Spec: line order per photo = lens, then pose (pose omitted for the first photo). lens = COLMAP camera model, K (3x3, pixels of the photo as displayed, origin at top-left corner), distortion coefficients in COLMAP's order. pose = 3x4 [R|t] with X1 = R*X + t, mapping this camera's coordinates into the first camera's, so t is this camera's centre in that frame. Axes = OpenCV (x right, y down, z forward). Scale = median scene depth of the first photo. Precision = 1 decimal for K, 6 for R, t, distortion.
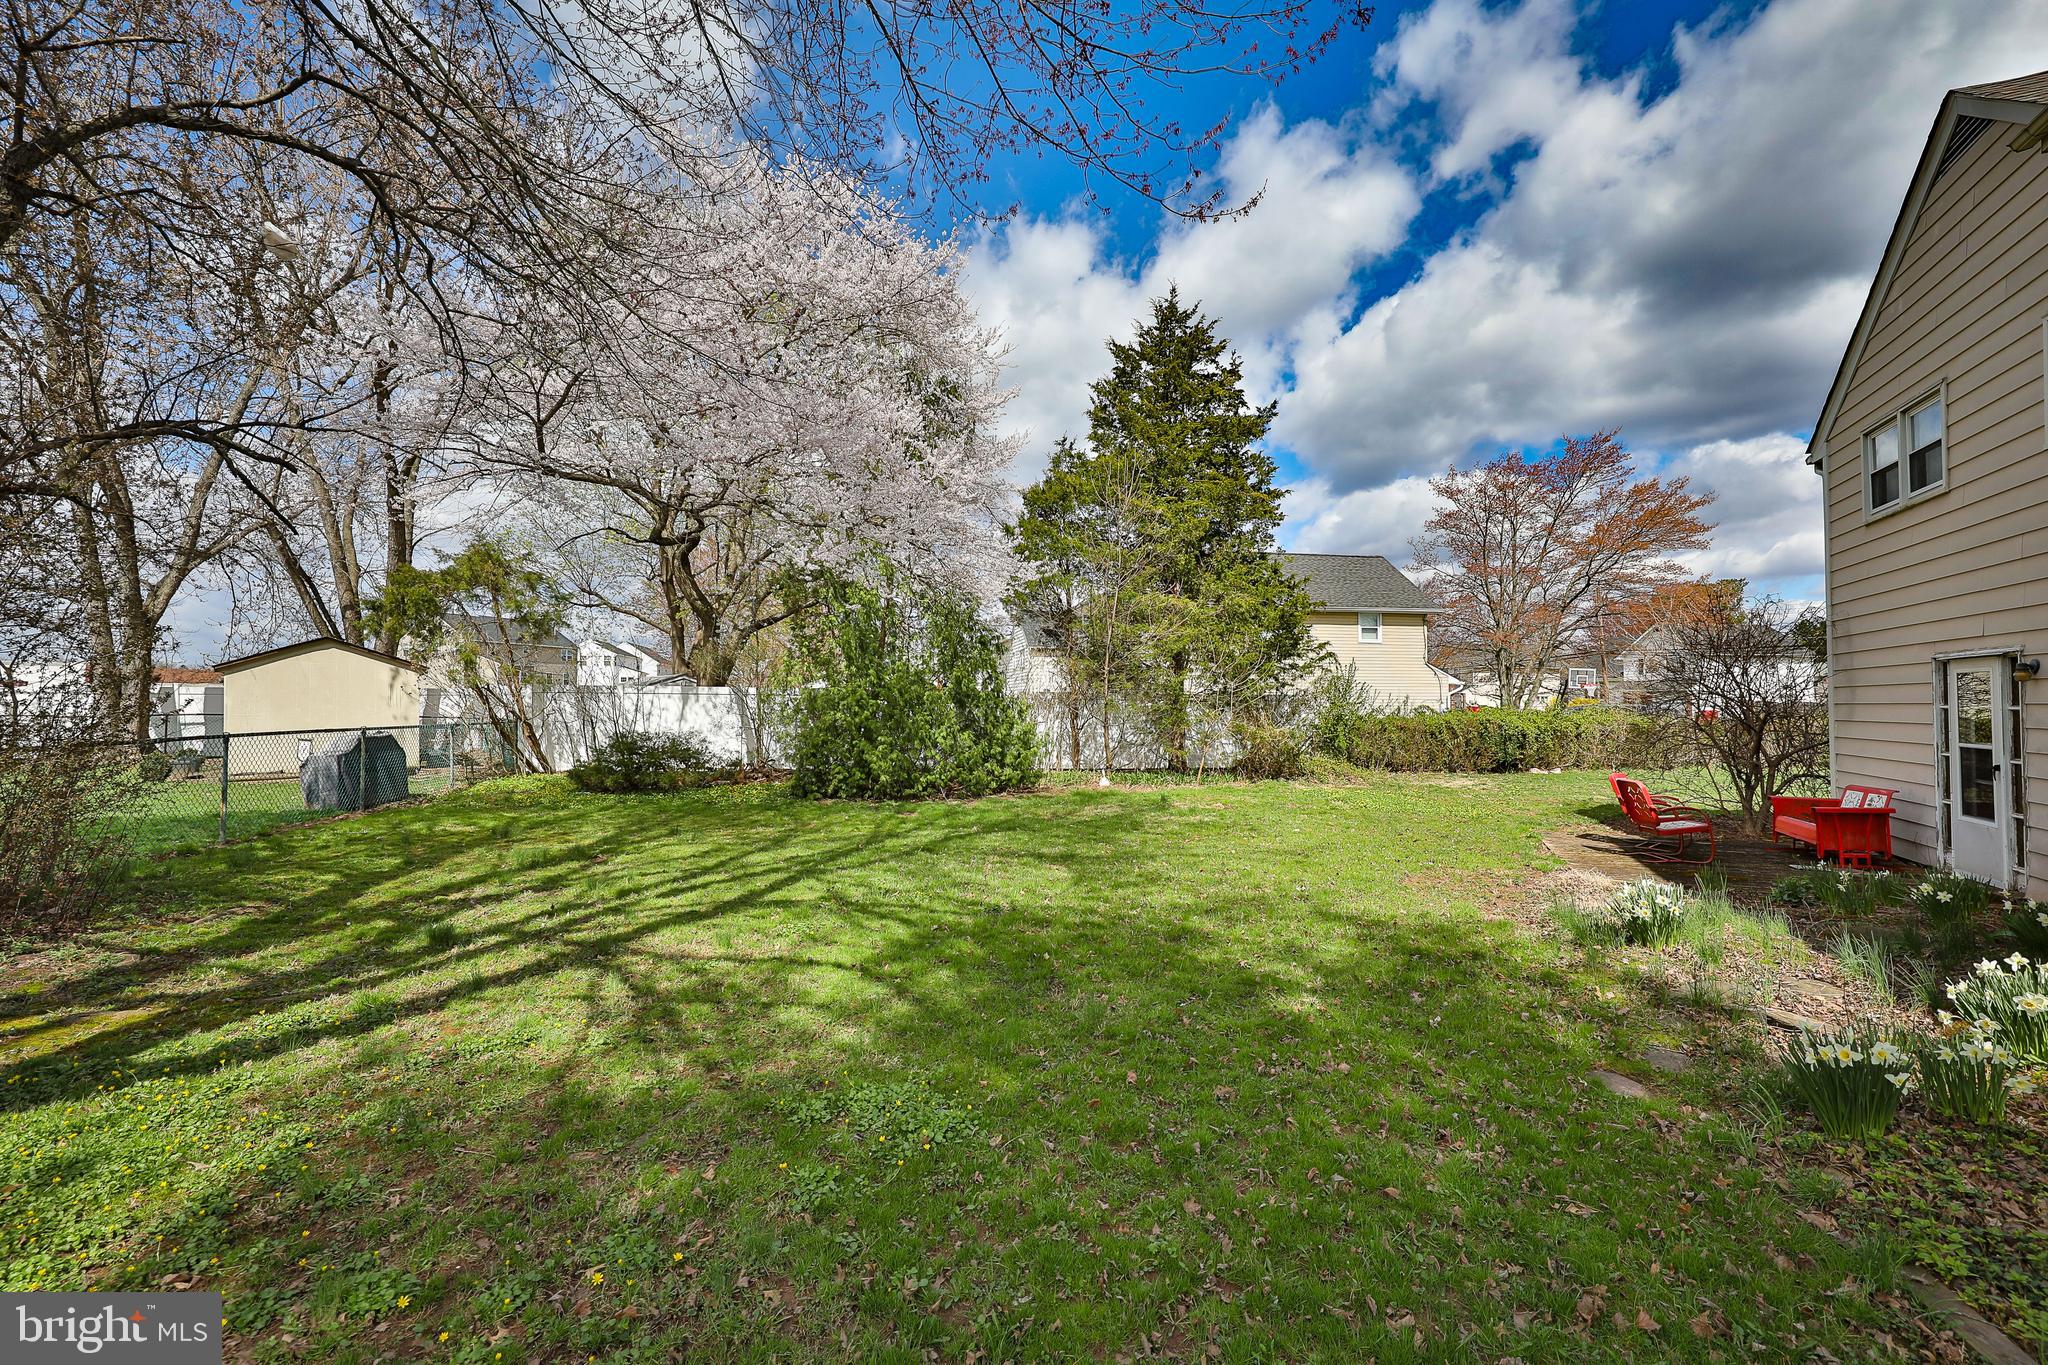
lens RADIAL K [[835.8, 0, 996.1], [0, 835.8, 680.5], [0, 0, 1]] dist [0.000397, -0.000530]
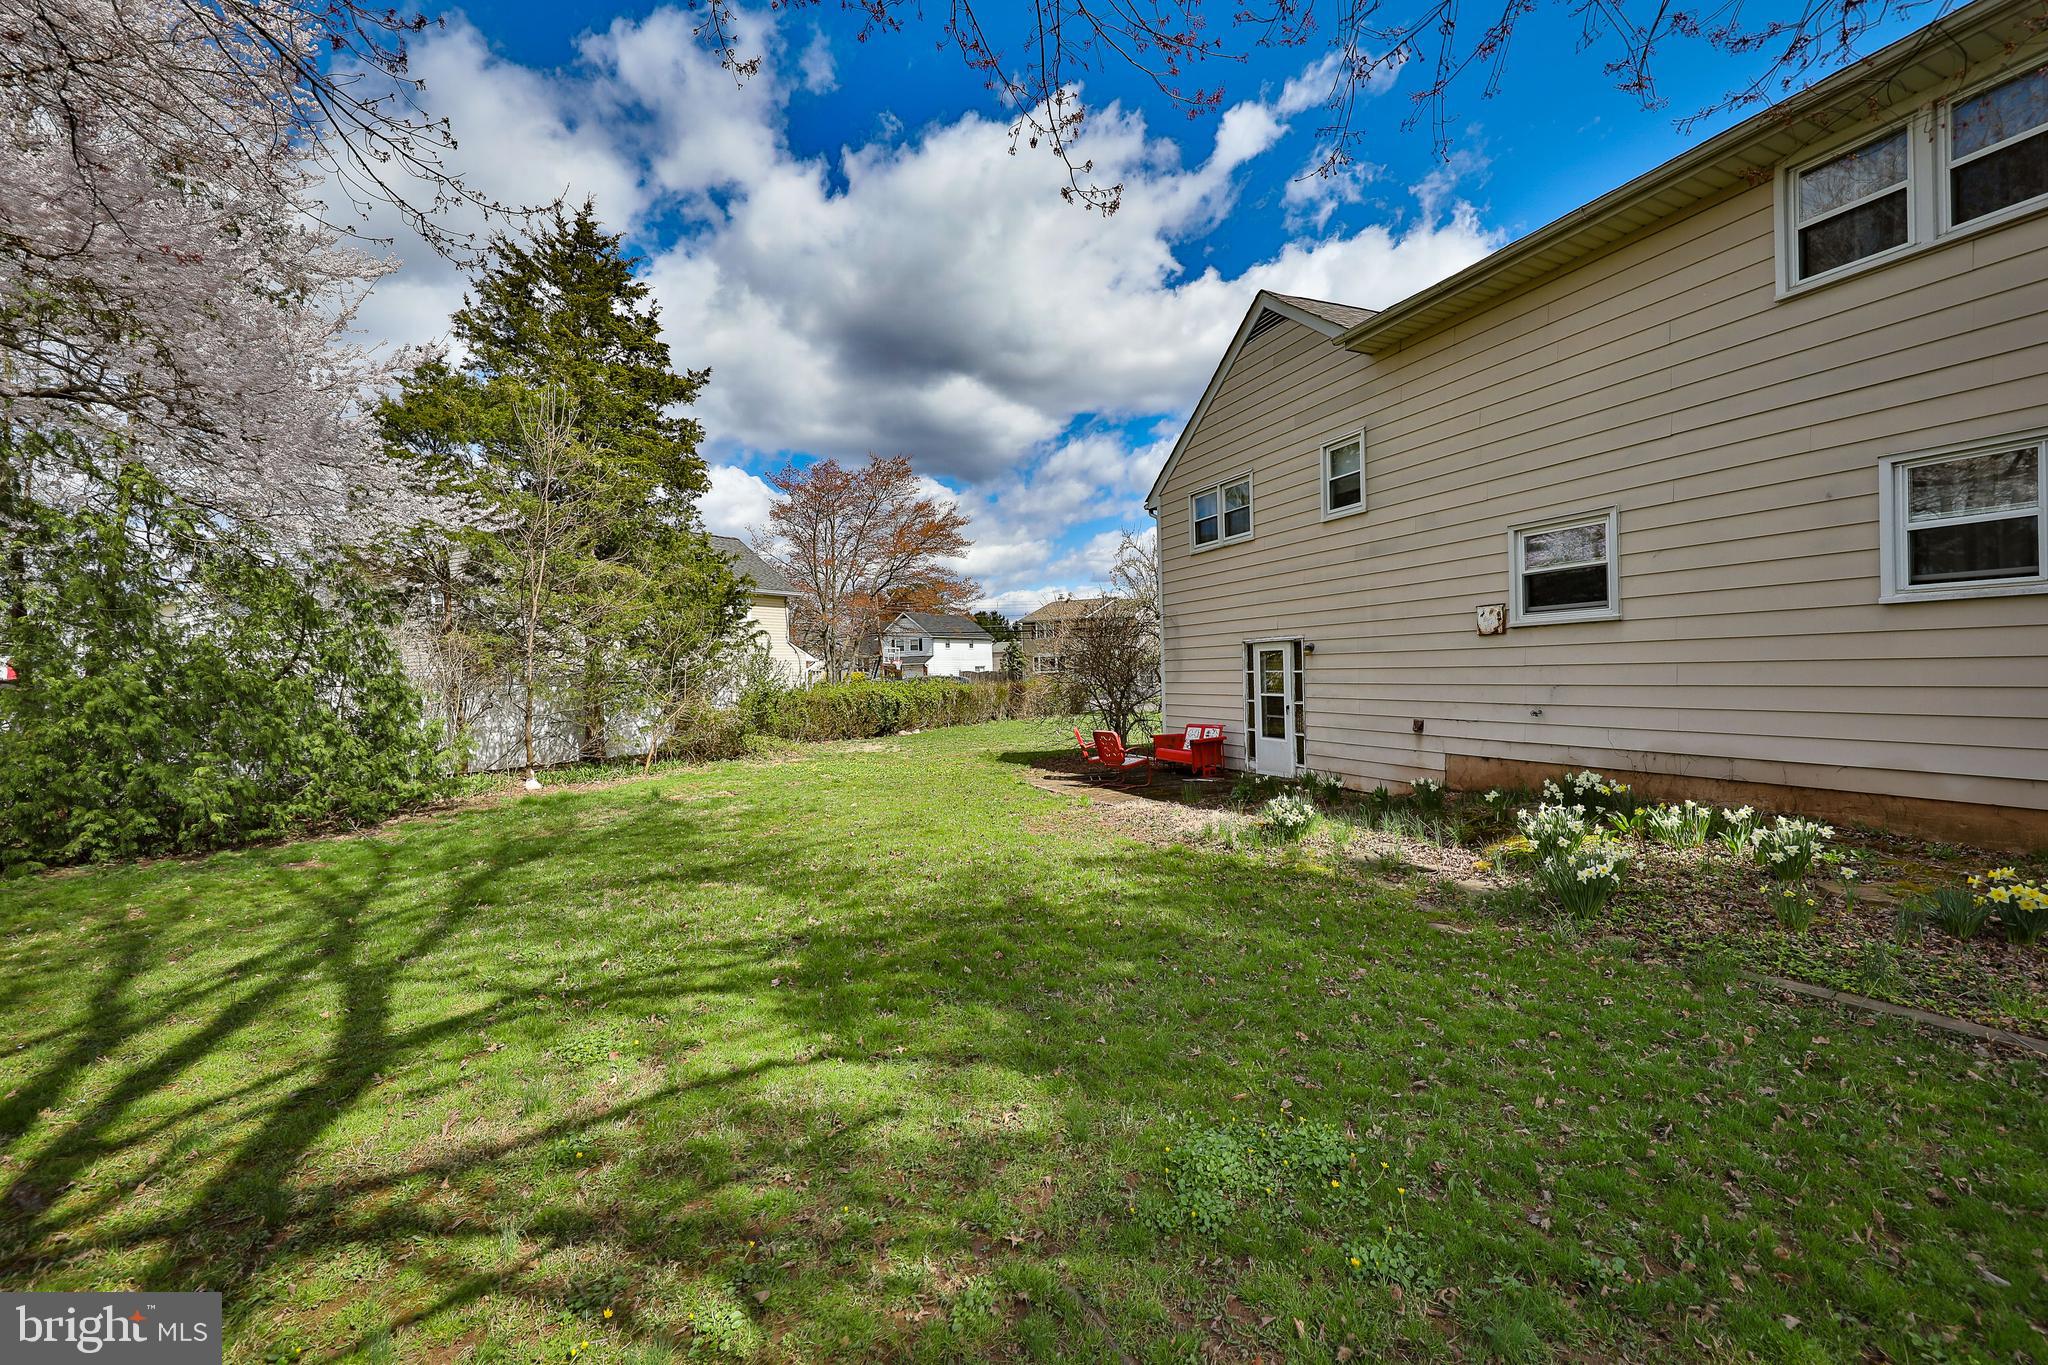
lens RADIAL K [[835.8, 0, 996.1], [0, 835.8, 680.5], [0, 0, 1]] dist [0.000397, -0.000530]
pose [[0.676286, -0.027609, 0.736121, -0.383665], [0.007764, 0.999509, 0.030354, -0.004693], [-0.736598, -0.014813, 0.676169, 0.253197]]
